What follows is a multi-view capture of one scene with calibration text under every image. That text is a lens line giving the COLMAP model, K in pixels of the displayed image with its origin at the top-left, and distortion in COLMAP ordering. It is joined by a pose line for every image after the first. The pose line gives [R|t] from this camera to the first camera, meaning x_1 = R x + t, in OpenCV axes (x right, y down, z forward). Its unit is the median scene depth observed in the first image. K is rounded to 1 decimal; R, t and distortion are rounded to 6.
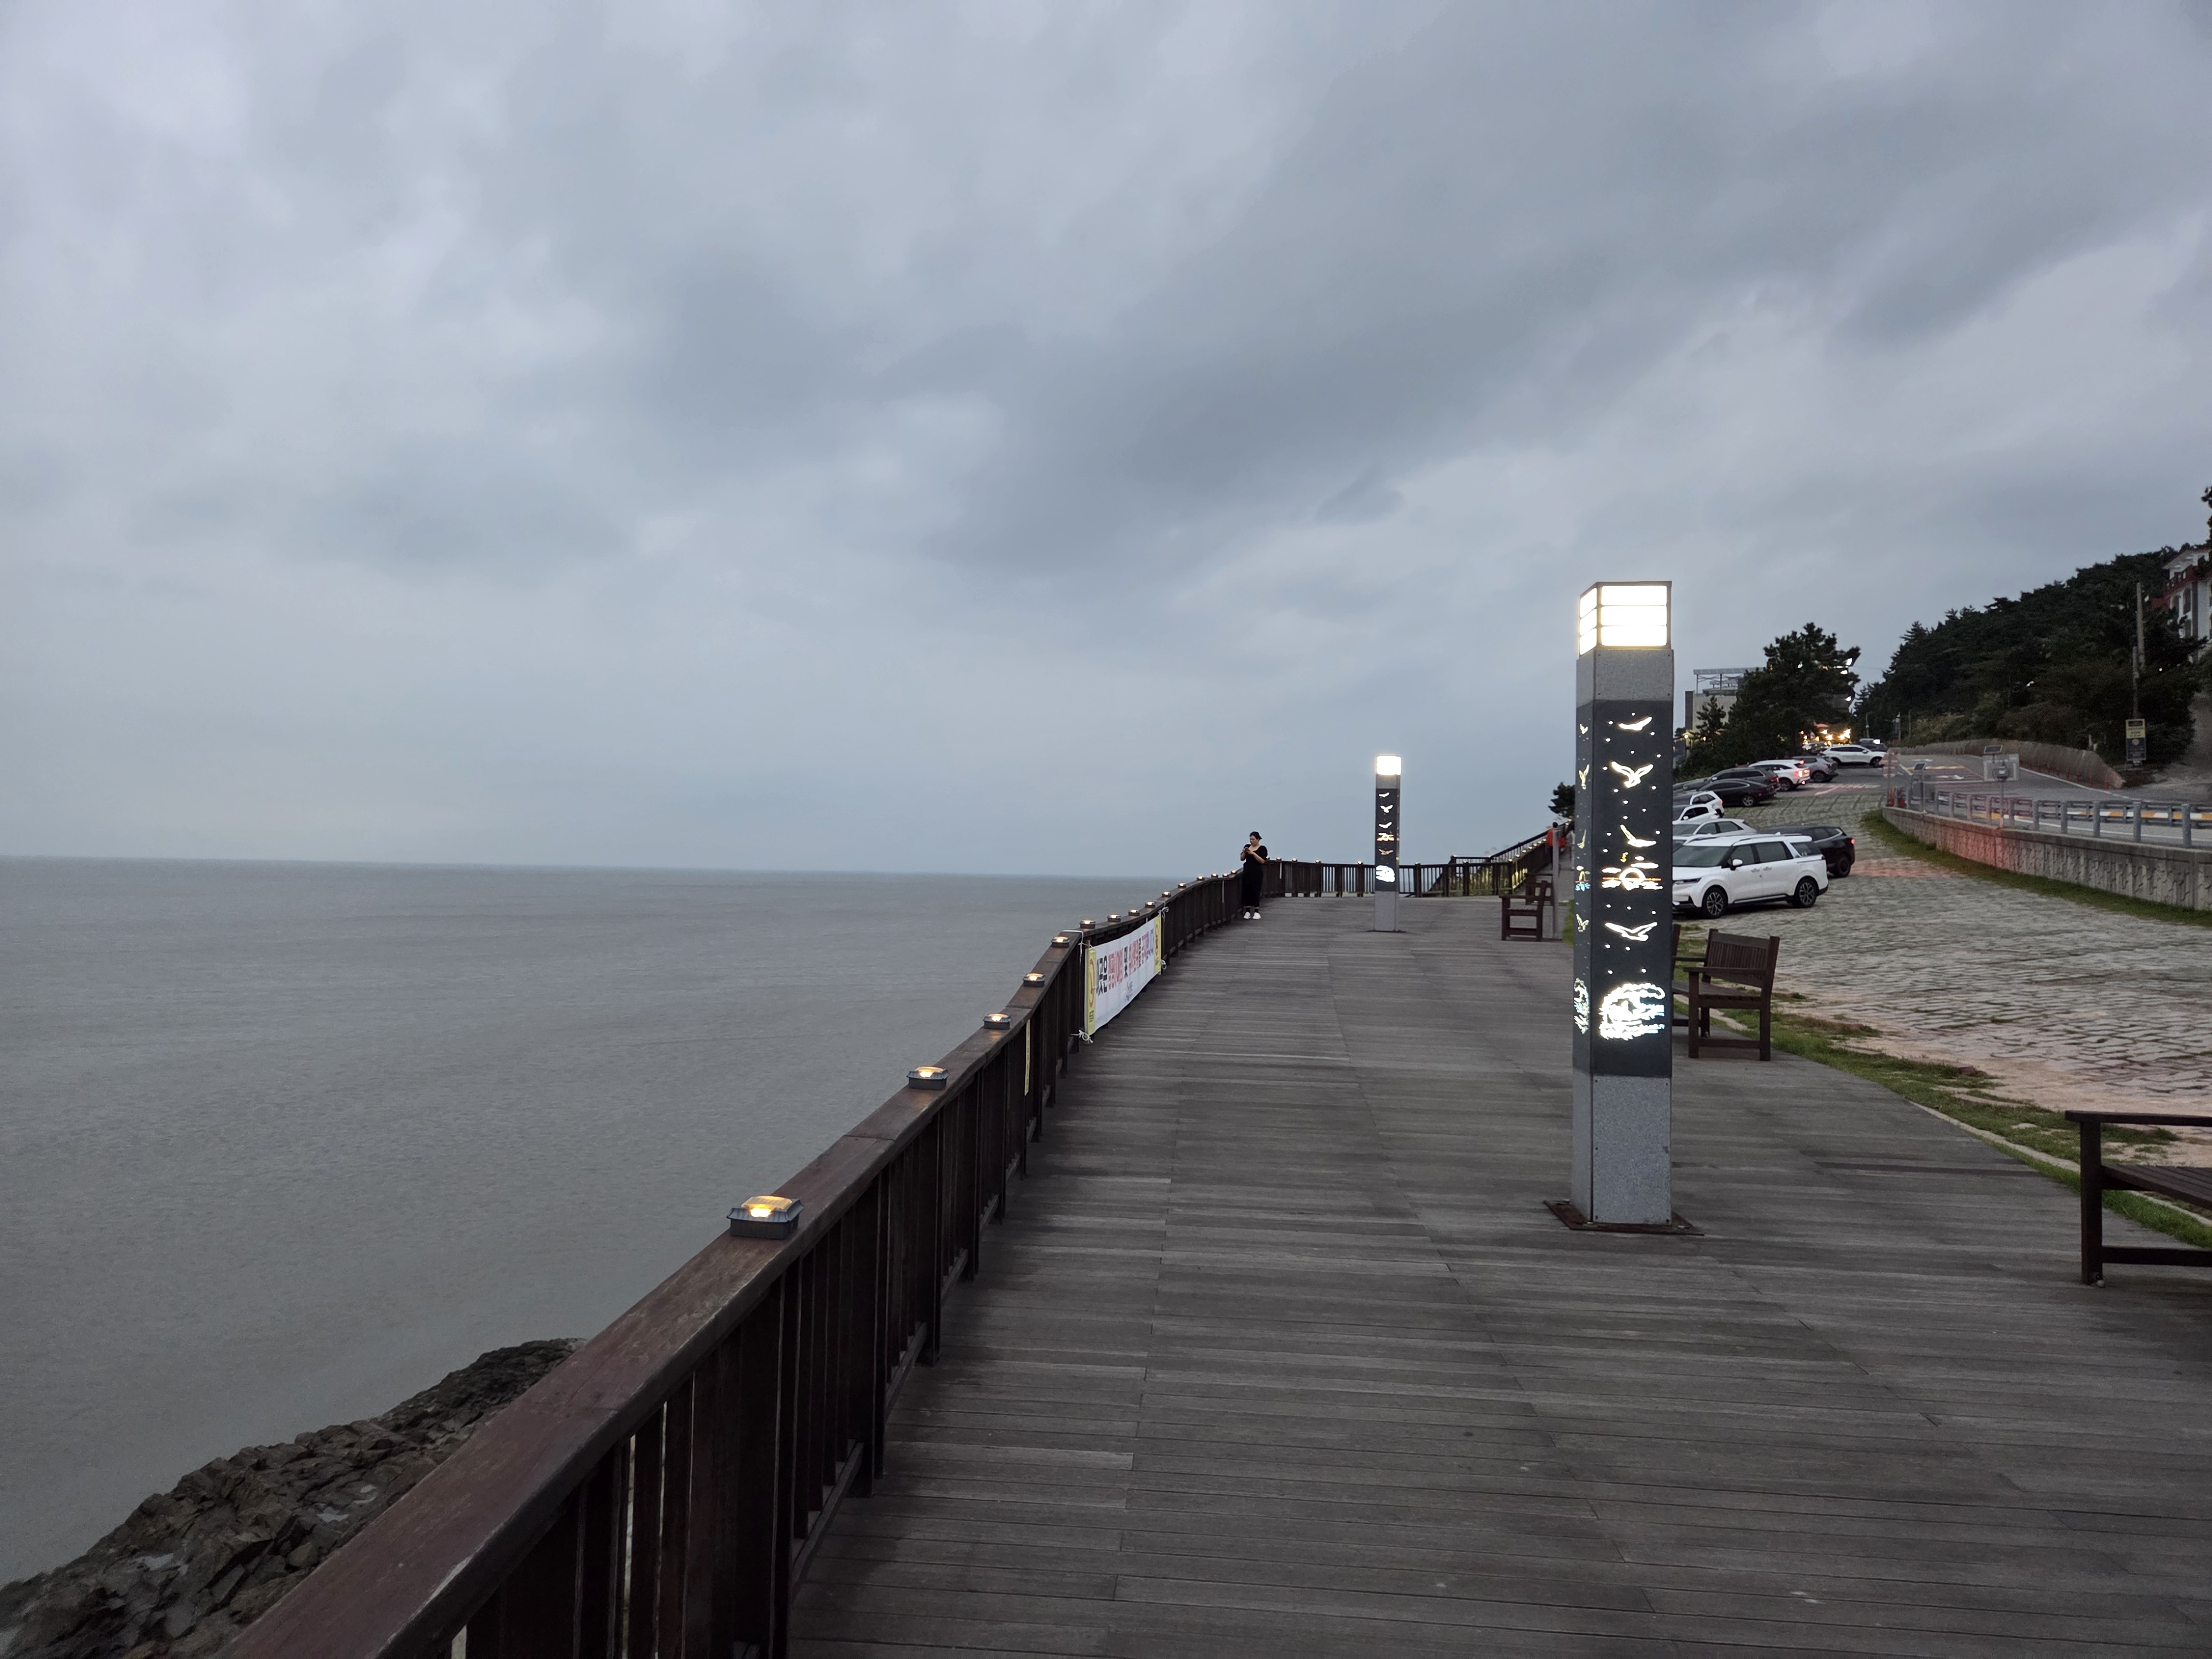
lens RADIAL K [[1556.6, 0, 1106.0], [0, 1556.6, 829.5], [0, 0, 1]] dist [0.006077, -0.000888]
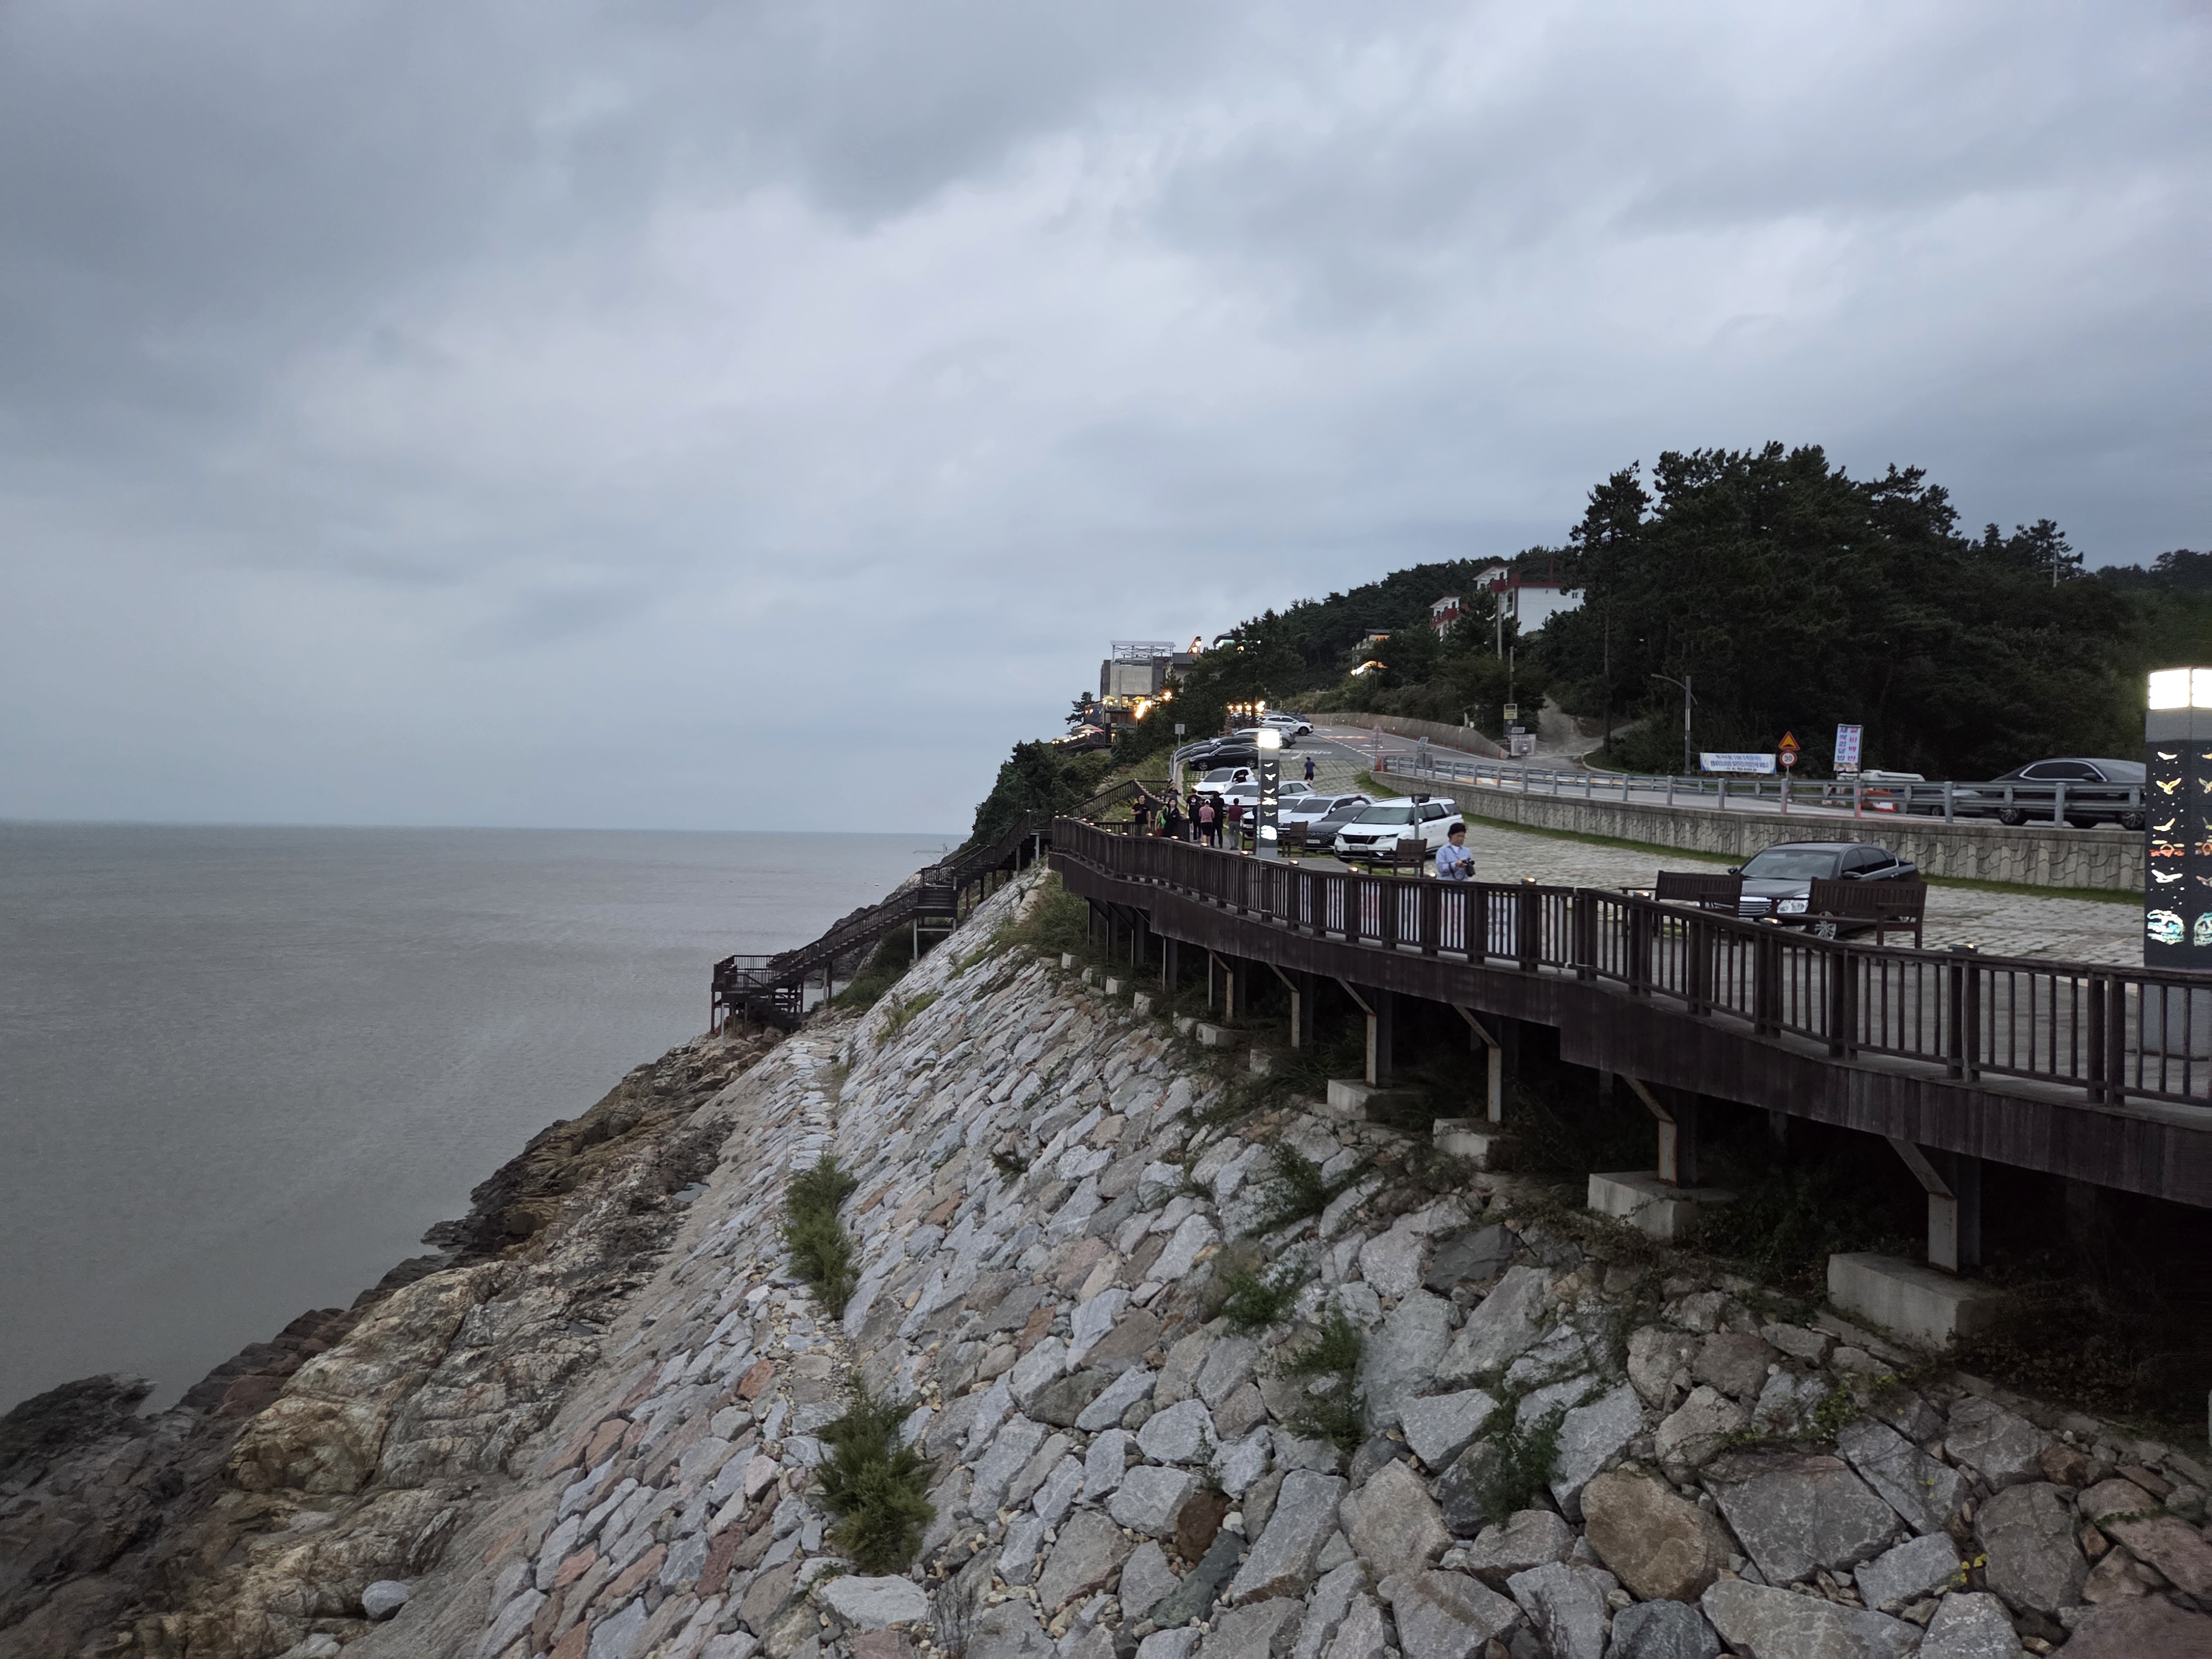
lens RADIAL K [[1556.6, 0, 1106.0], [0, 1556.6, 829.5], [0, 0, 1]] dist [0.006077, -0.000888]
pose [[0.901588, -0.002593, 0.432588, -0.163231], [-0.011487, 0.999486, 0.029932, -0.002730], [-0.432443, -0.031955, 0.901095, 0.000244]]
